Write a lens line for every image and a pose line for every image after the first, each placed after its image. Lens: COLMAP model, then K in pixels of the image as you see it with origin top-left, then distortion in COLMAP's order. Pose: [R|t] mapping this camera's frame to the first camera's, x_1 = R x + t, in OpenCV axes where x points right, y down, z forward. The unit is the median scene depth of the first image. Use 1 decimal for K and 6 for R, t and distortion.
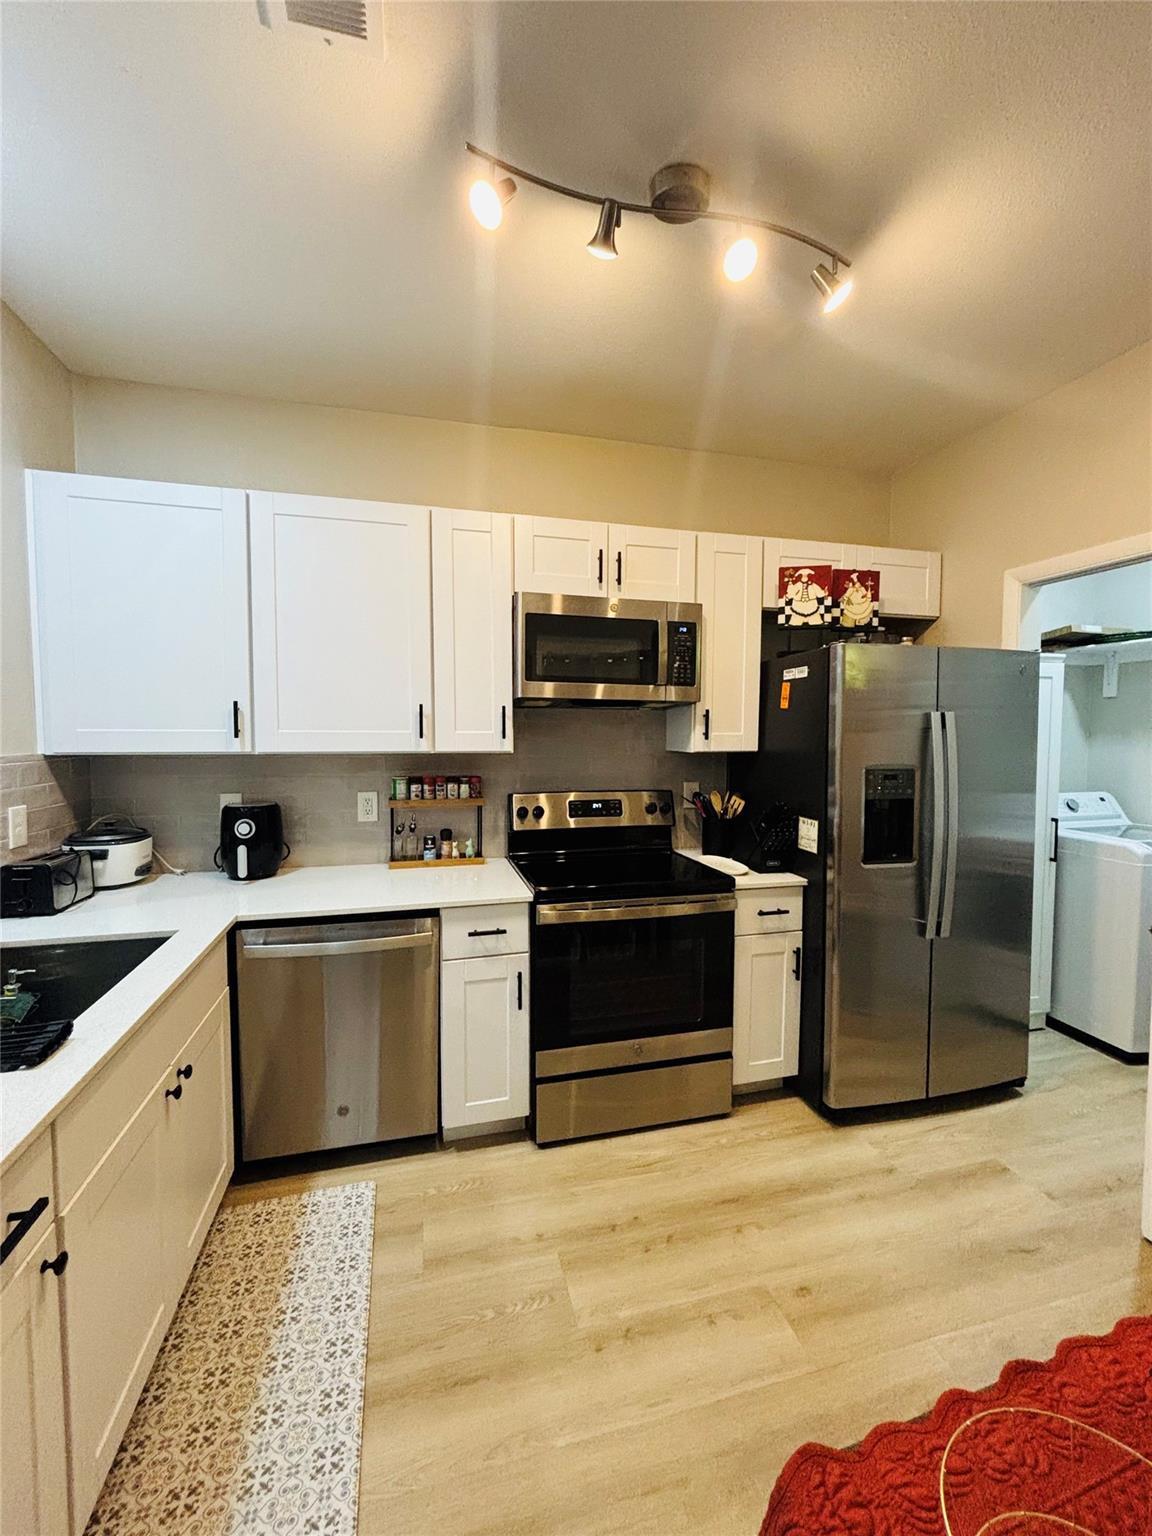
lens RADIAL K [[617.5, 0, 577.2], [0, 617.5, 766.9], [0, 0, 1]] dist [0.001341, -0.000183]
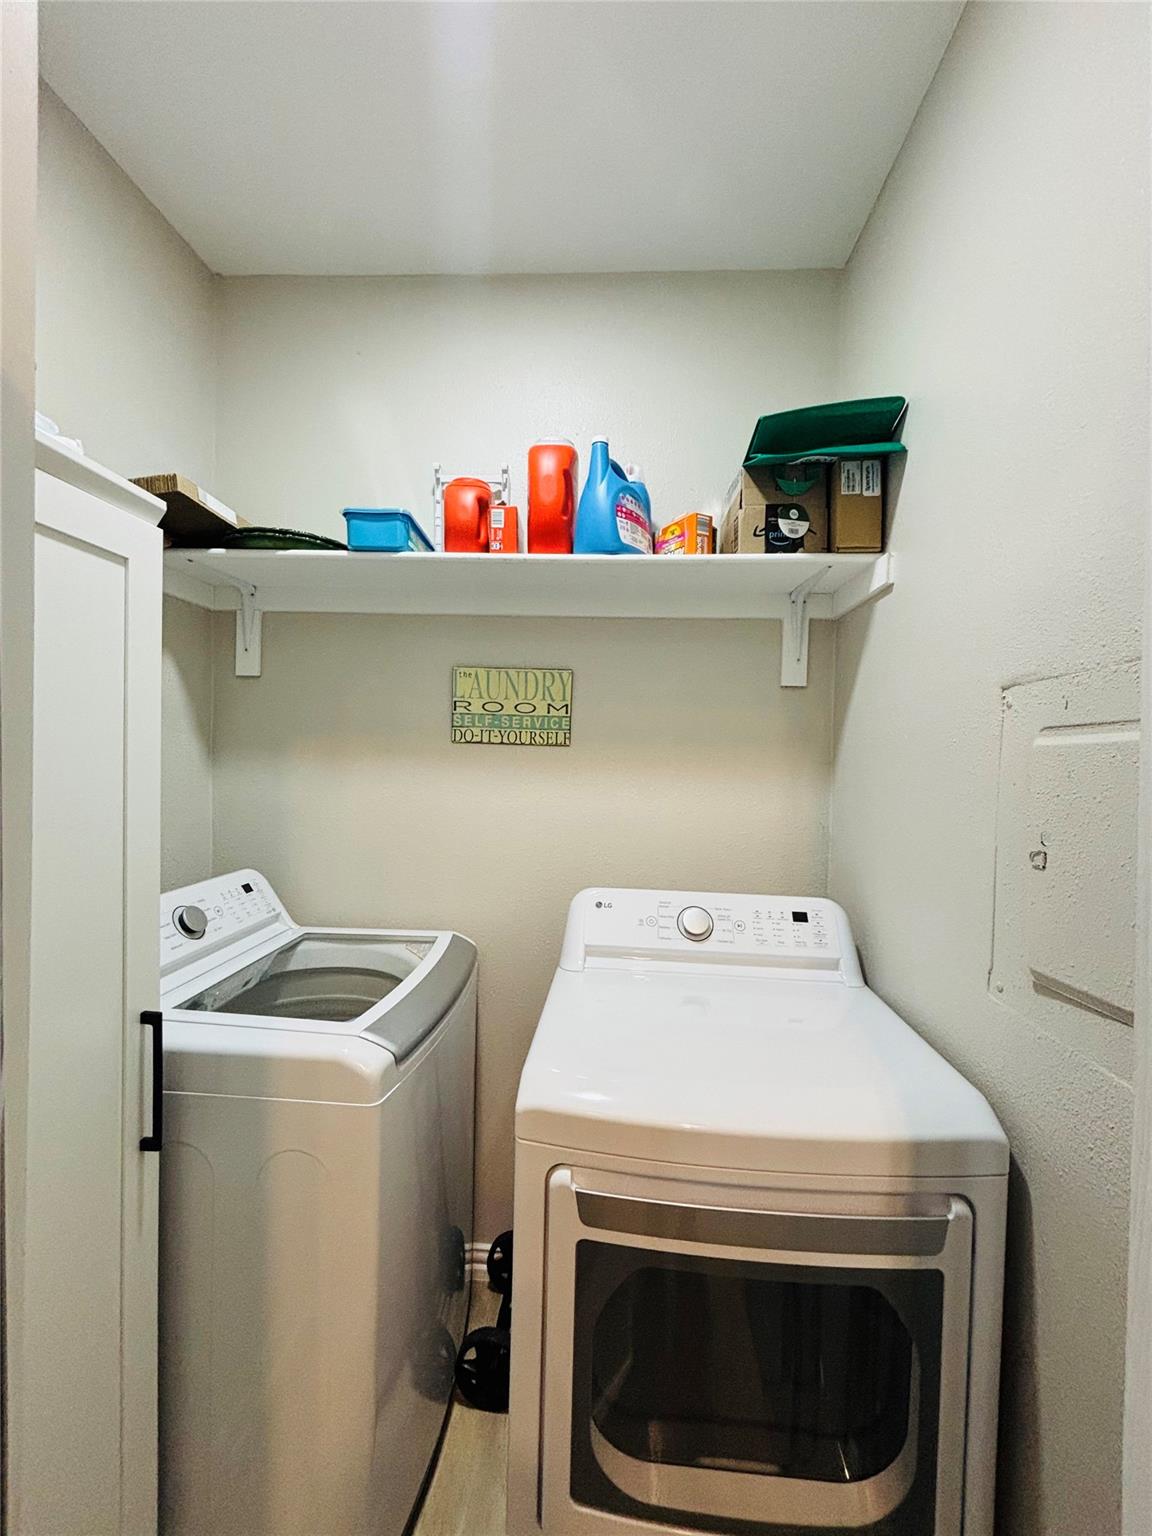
lens RADIAL K [[617.5, 0, 578.9], [0, 617.5, 766.7], [0, 0, 1]] dist [0.001341, -0.000183]
pose [[0.302757, -0.011766, 0.952995, 0.606118], [0.033056, 0.999452, 0.001838, -0.041352], [-0.952494, 0.030946, 0.302980, 0.777508]]
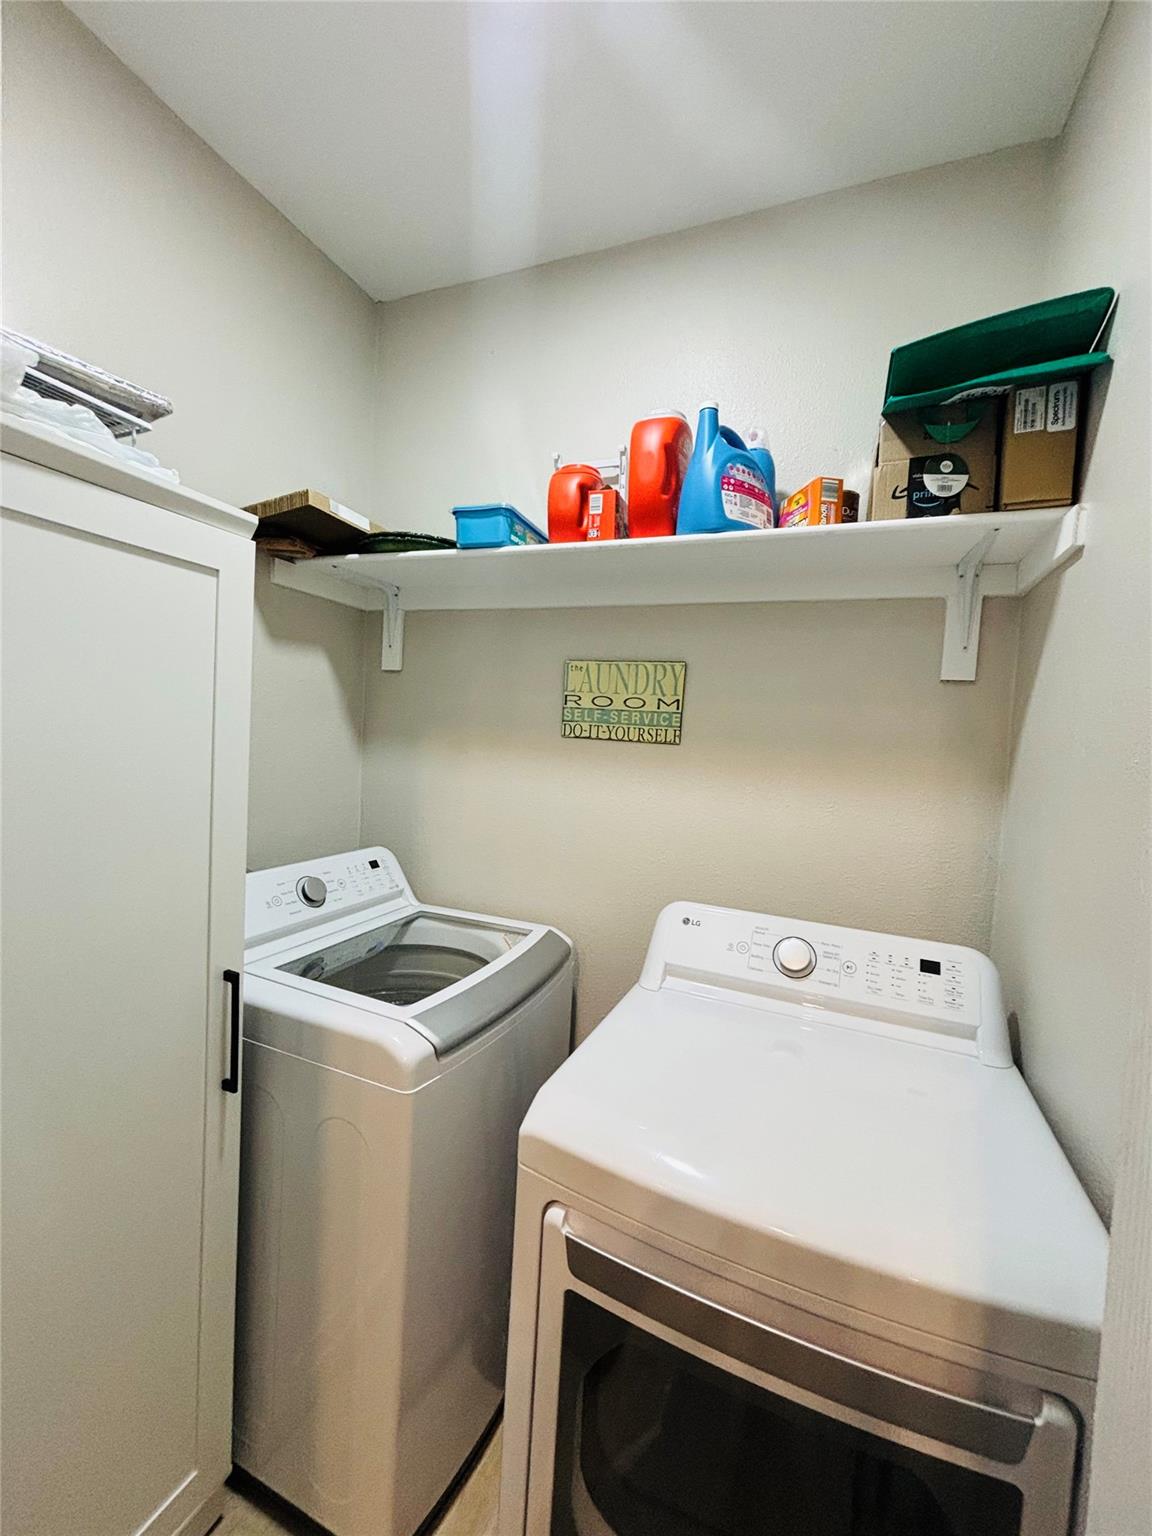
lens RADIAL K [[617.5, 0, 584.1], [0, 617.5, 766.0], [0, 0, 1]] dist [0.001341, -0.000183]
pose [[0.591003, -0.007440, 0.806635, 0.680545], [-0.008781, 0.999839, 0.015656, -0.050072], [-0.806622, -0.016336, 0.590842, 0.702606]]
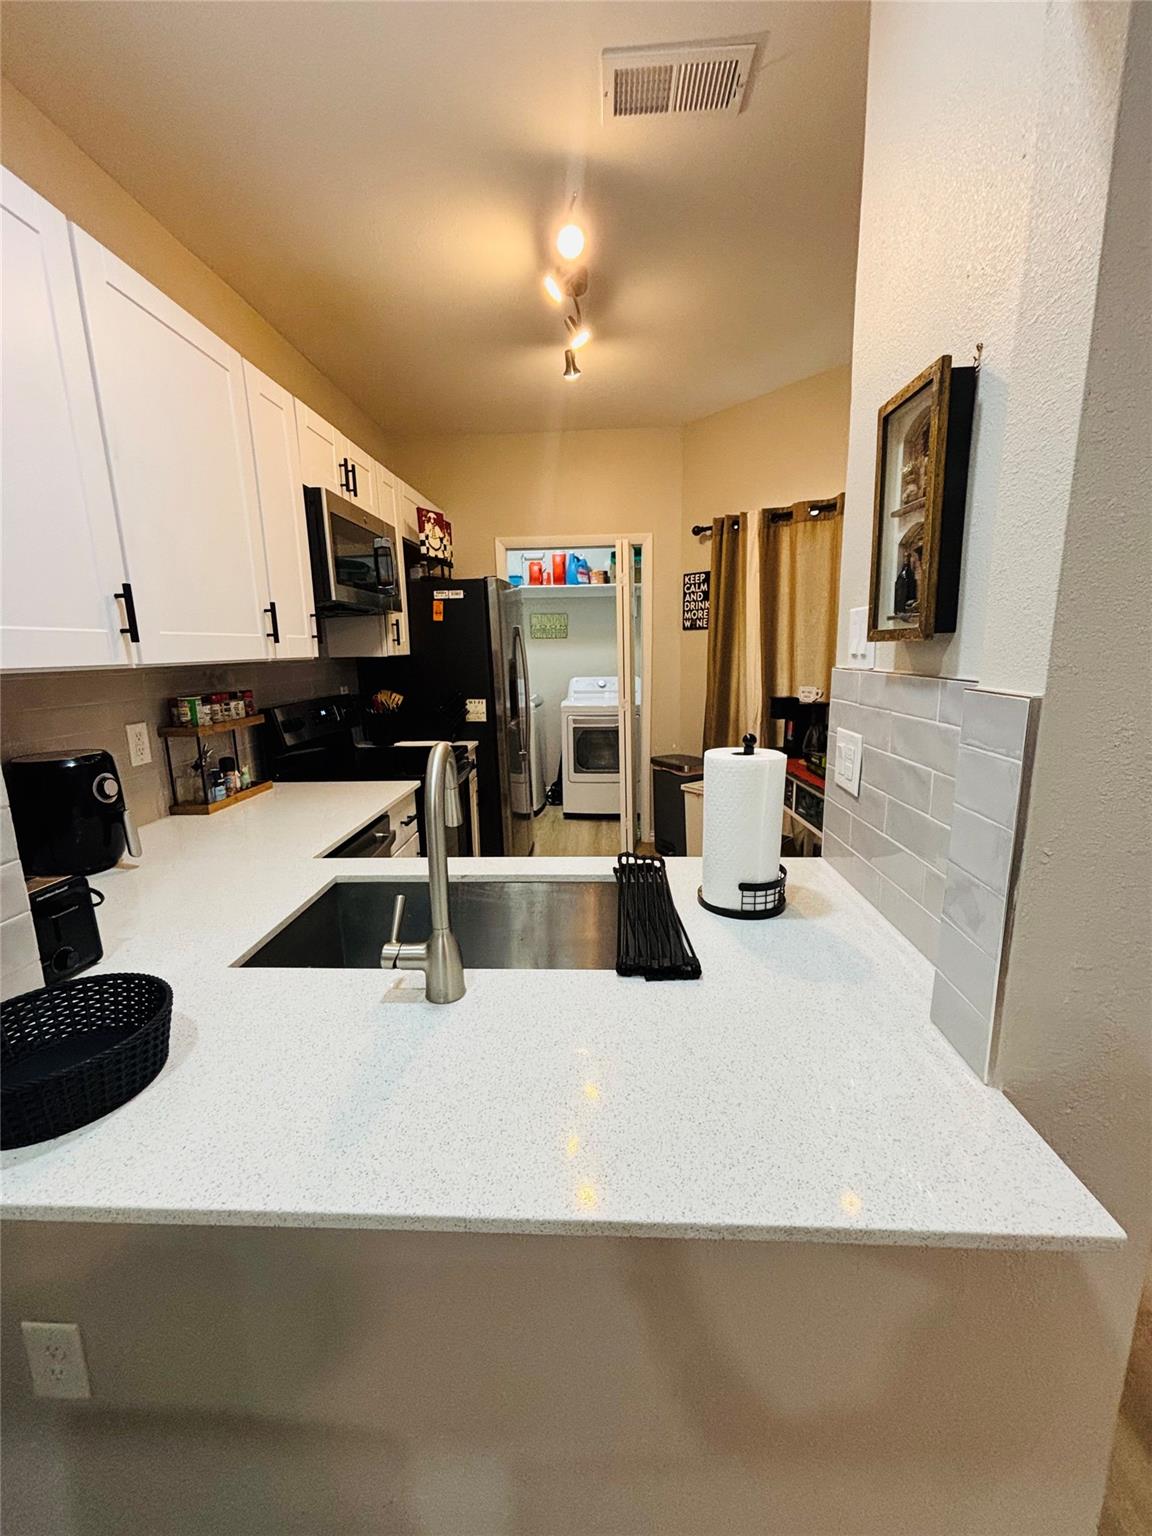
lens RADIAL K [[617.5, 0, 585.0], [0, 617.5, 765.2], [0, 0, 1]] dist [0.001341, -0.000183]
pose [[0.285414, -0.188804, 0.939623, -0.855478], [0.071411, 0.981868, 0.175601, -0.000003], [-0.955740, 0.016980, 0.293722, 0.301662]]
